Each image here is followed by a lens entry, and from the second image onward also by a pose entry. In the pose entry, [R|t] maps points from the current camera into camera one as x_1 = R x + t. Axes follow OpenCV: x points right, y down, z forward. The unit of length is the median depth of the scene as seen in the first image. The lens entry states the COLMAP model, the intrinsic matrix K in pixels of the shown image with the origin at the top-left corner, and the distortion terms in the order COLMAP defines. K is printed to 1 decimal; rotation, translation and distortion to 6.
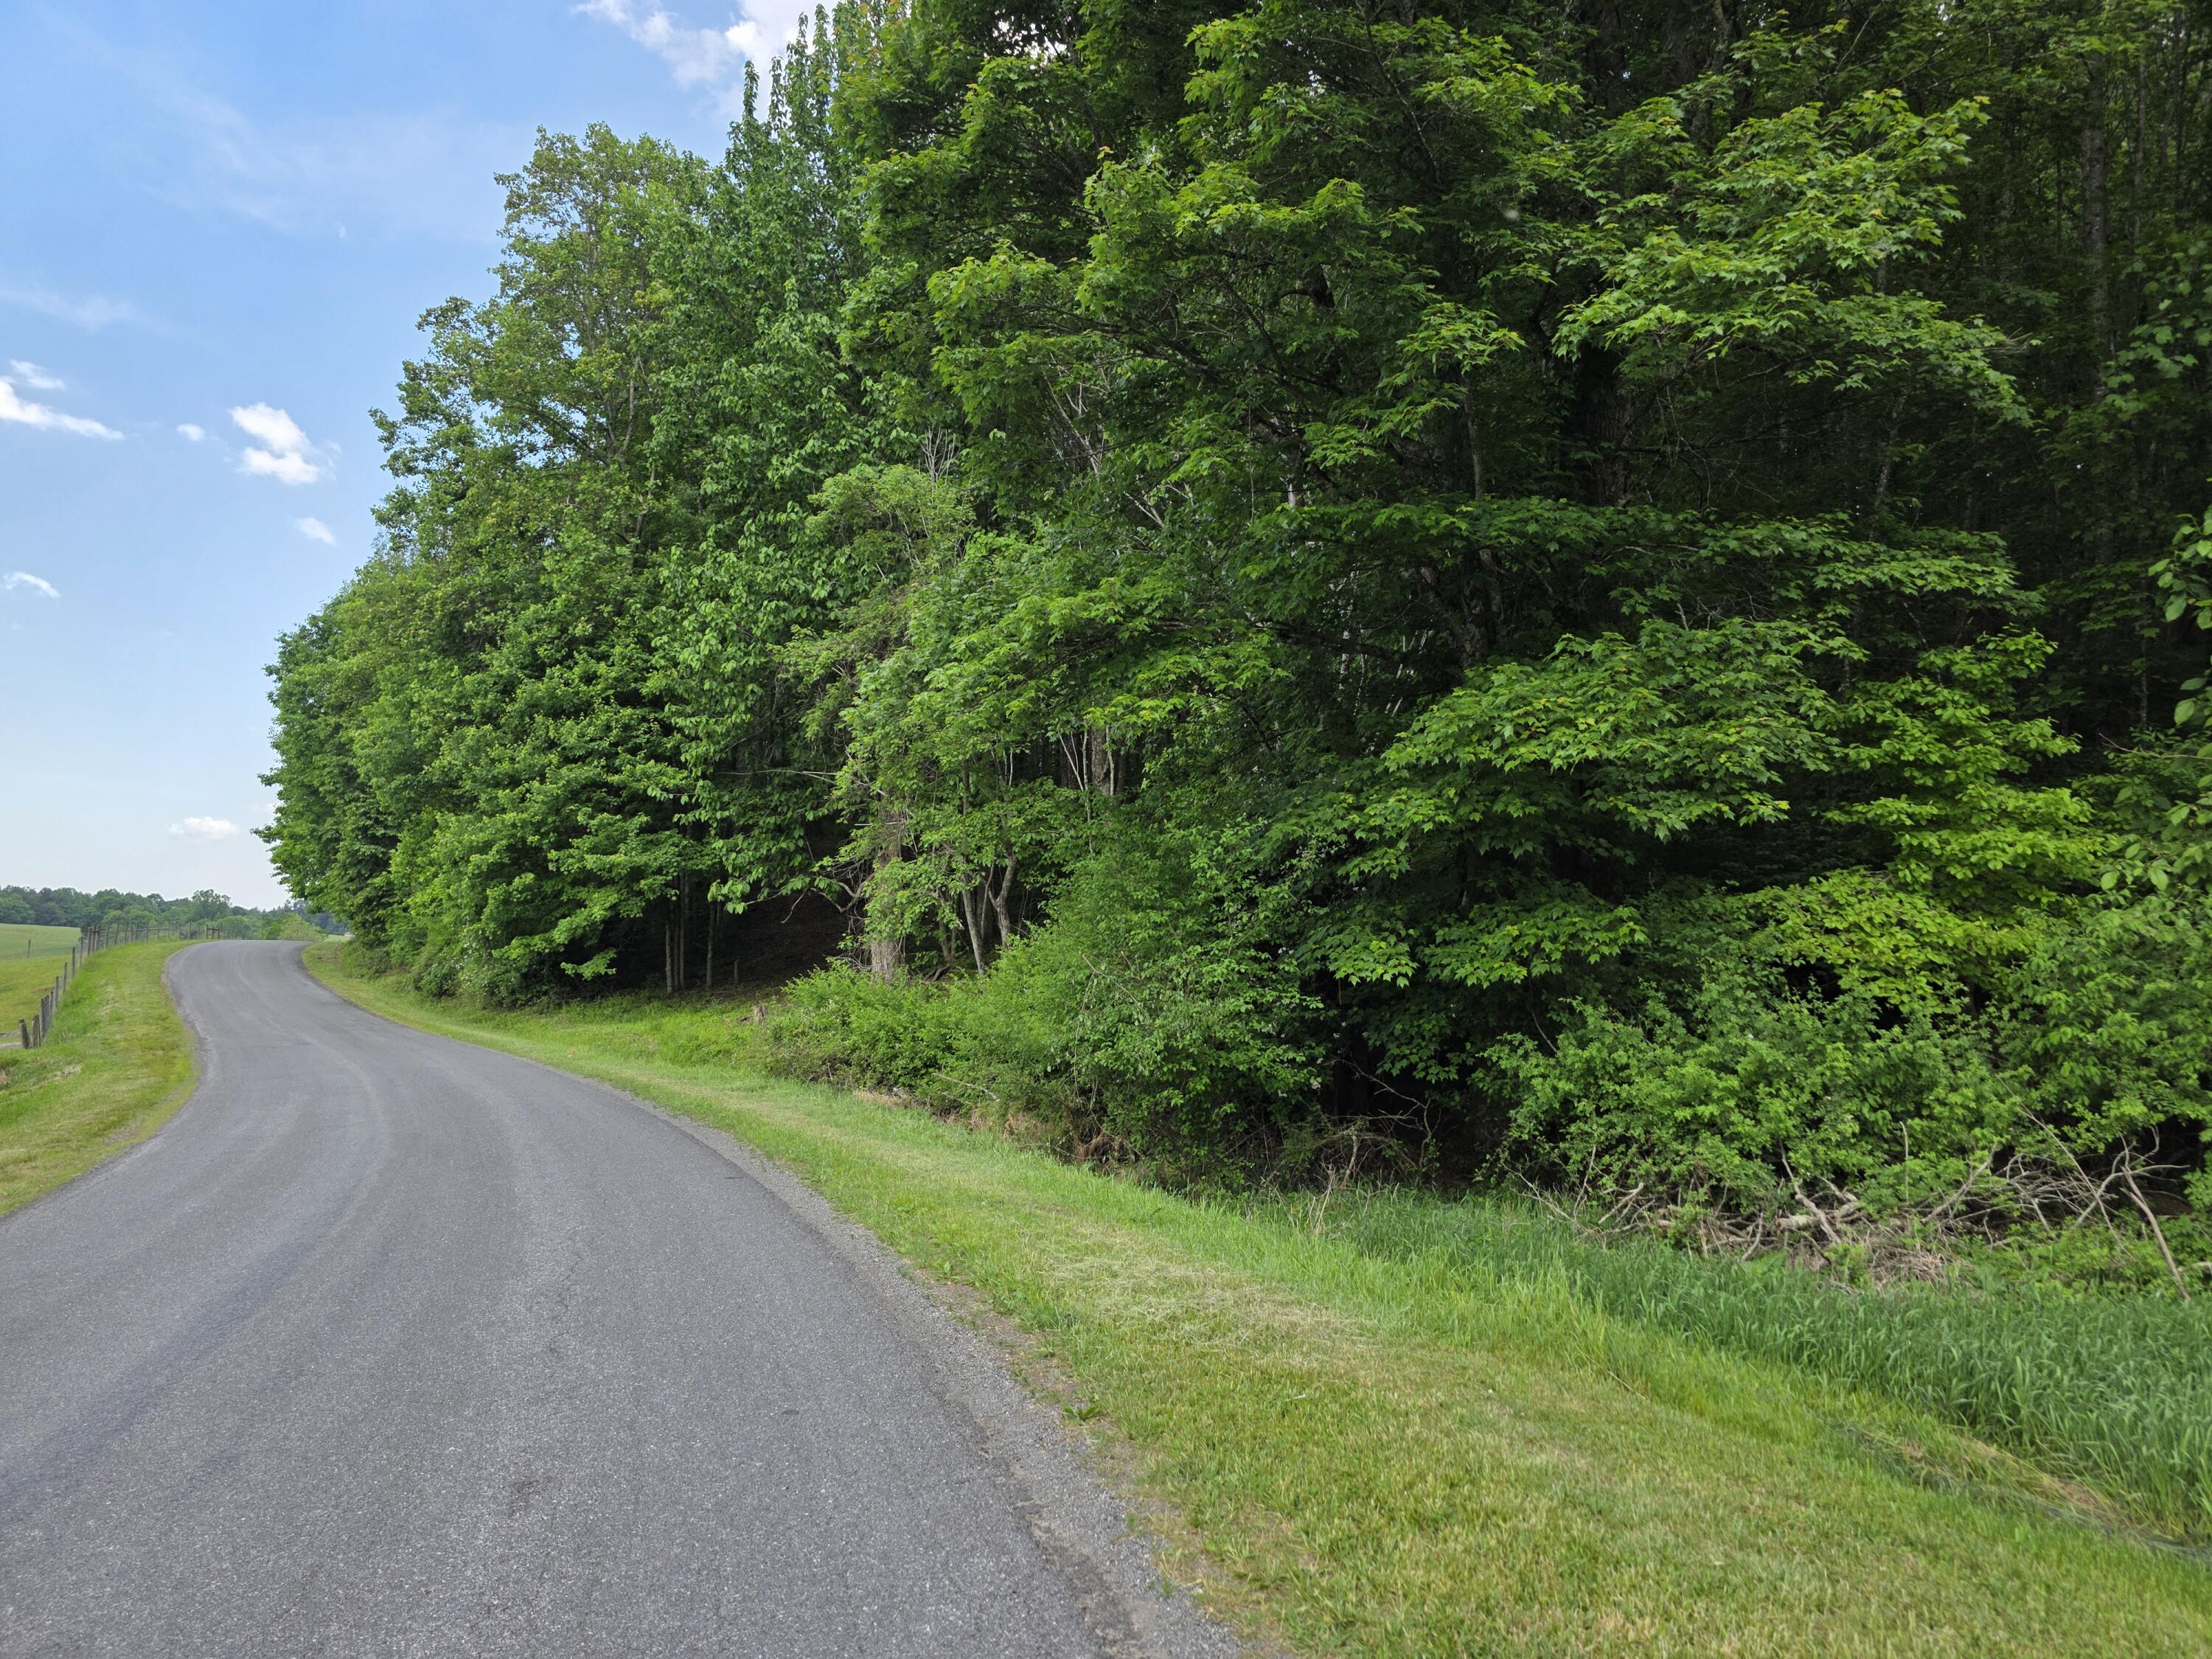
lens RADIAL K [[1474.4, 0, 1106.0], [0, 1474.4, 829.5], [0, 0, 1]] dist [0.062434, 0.000240]
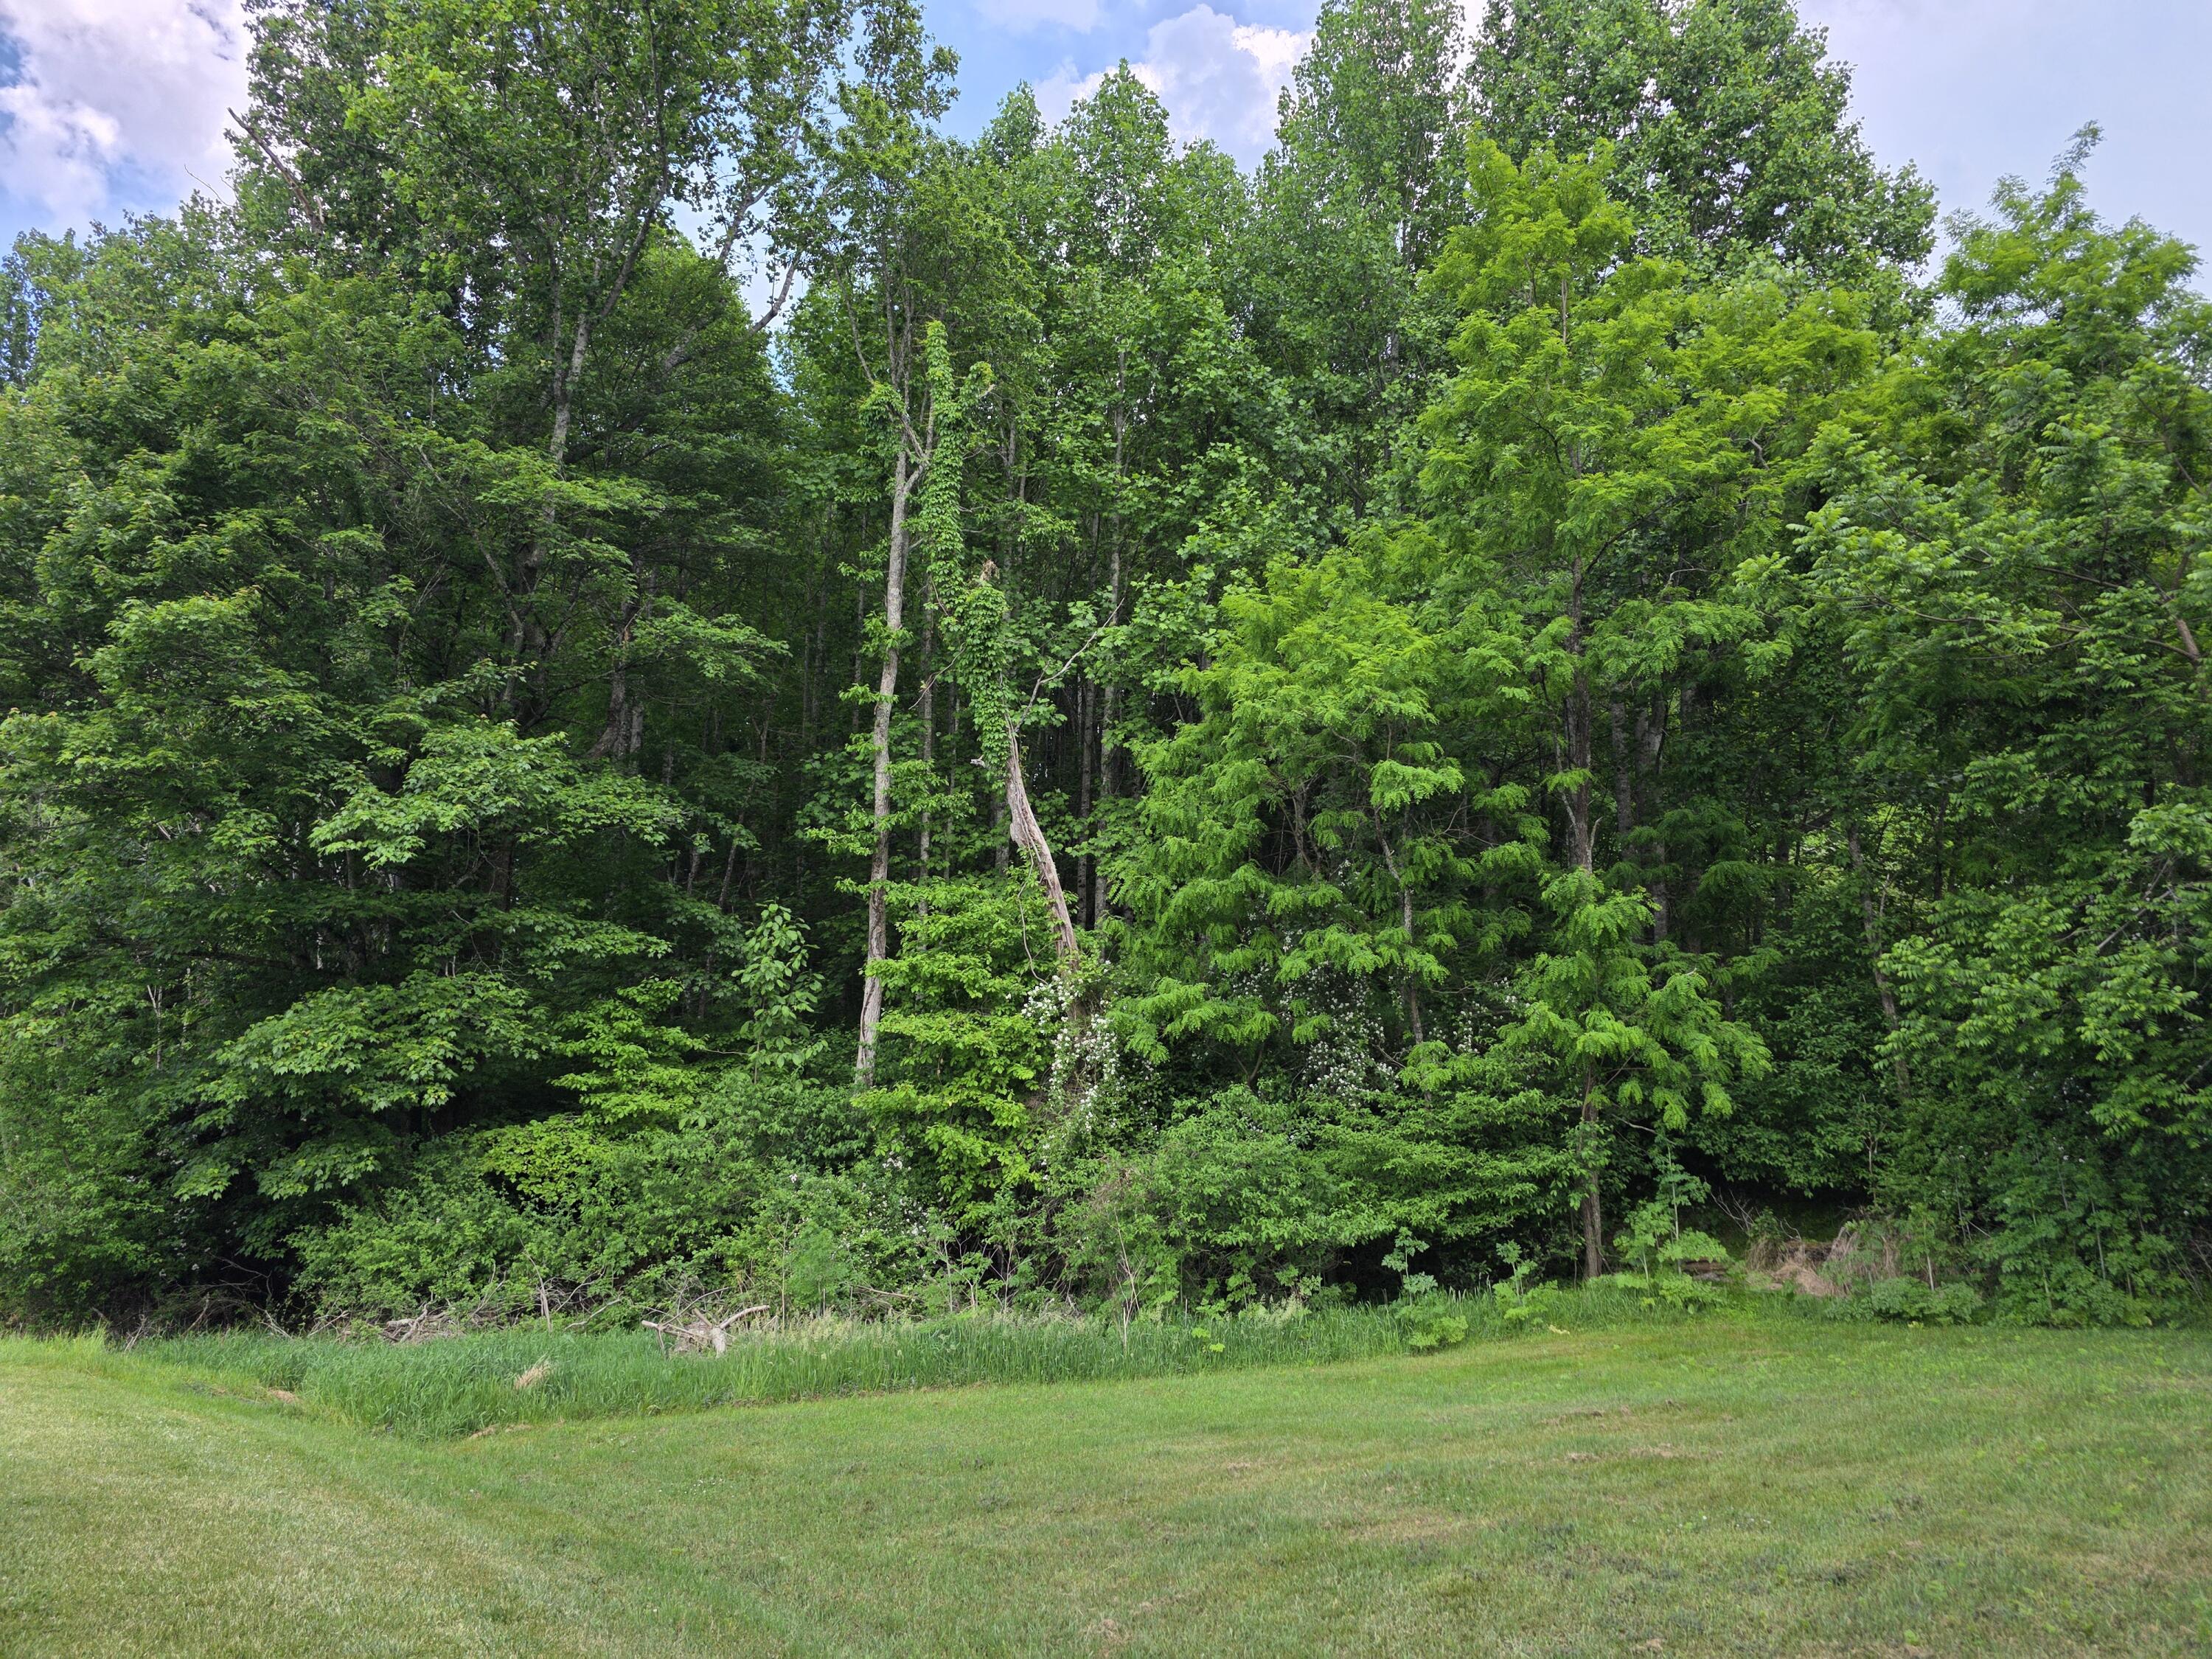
lens RADIAL K [[1500.7, 0, 1106.0], [0, 1500.7, 829.5], [0, 0, 1]] dist [-0.003320, -0.001644]
pose [[0.851861, 0.095494, 0.514990, 0.143343], [-0.034137, 0.991271, -0.127343, -0.112786], [-0.522655, 0.090898, 0.847685, -0.887393]]
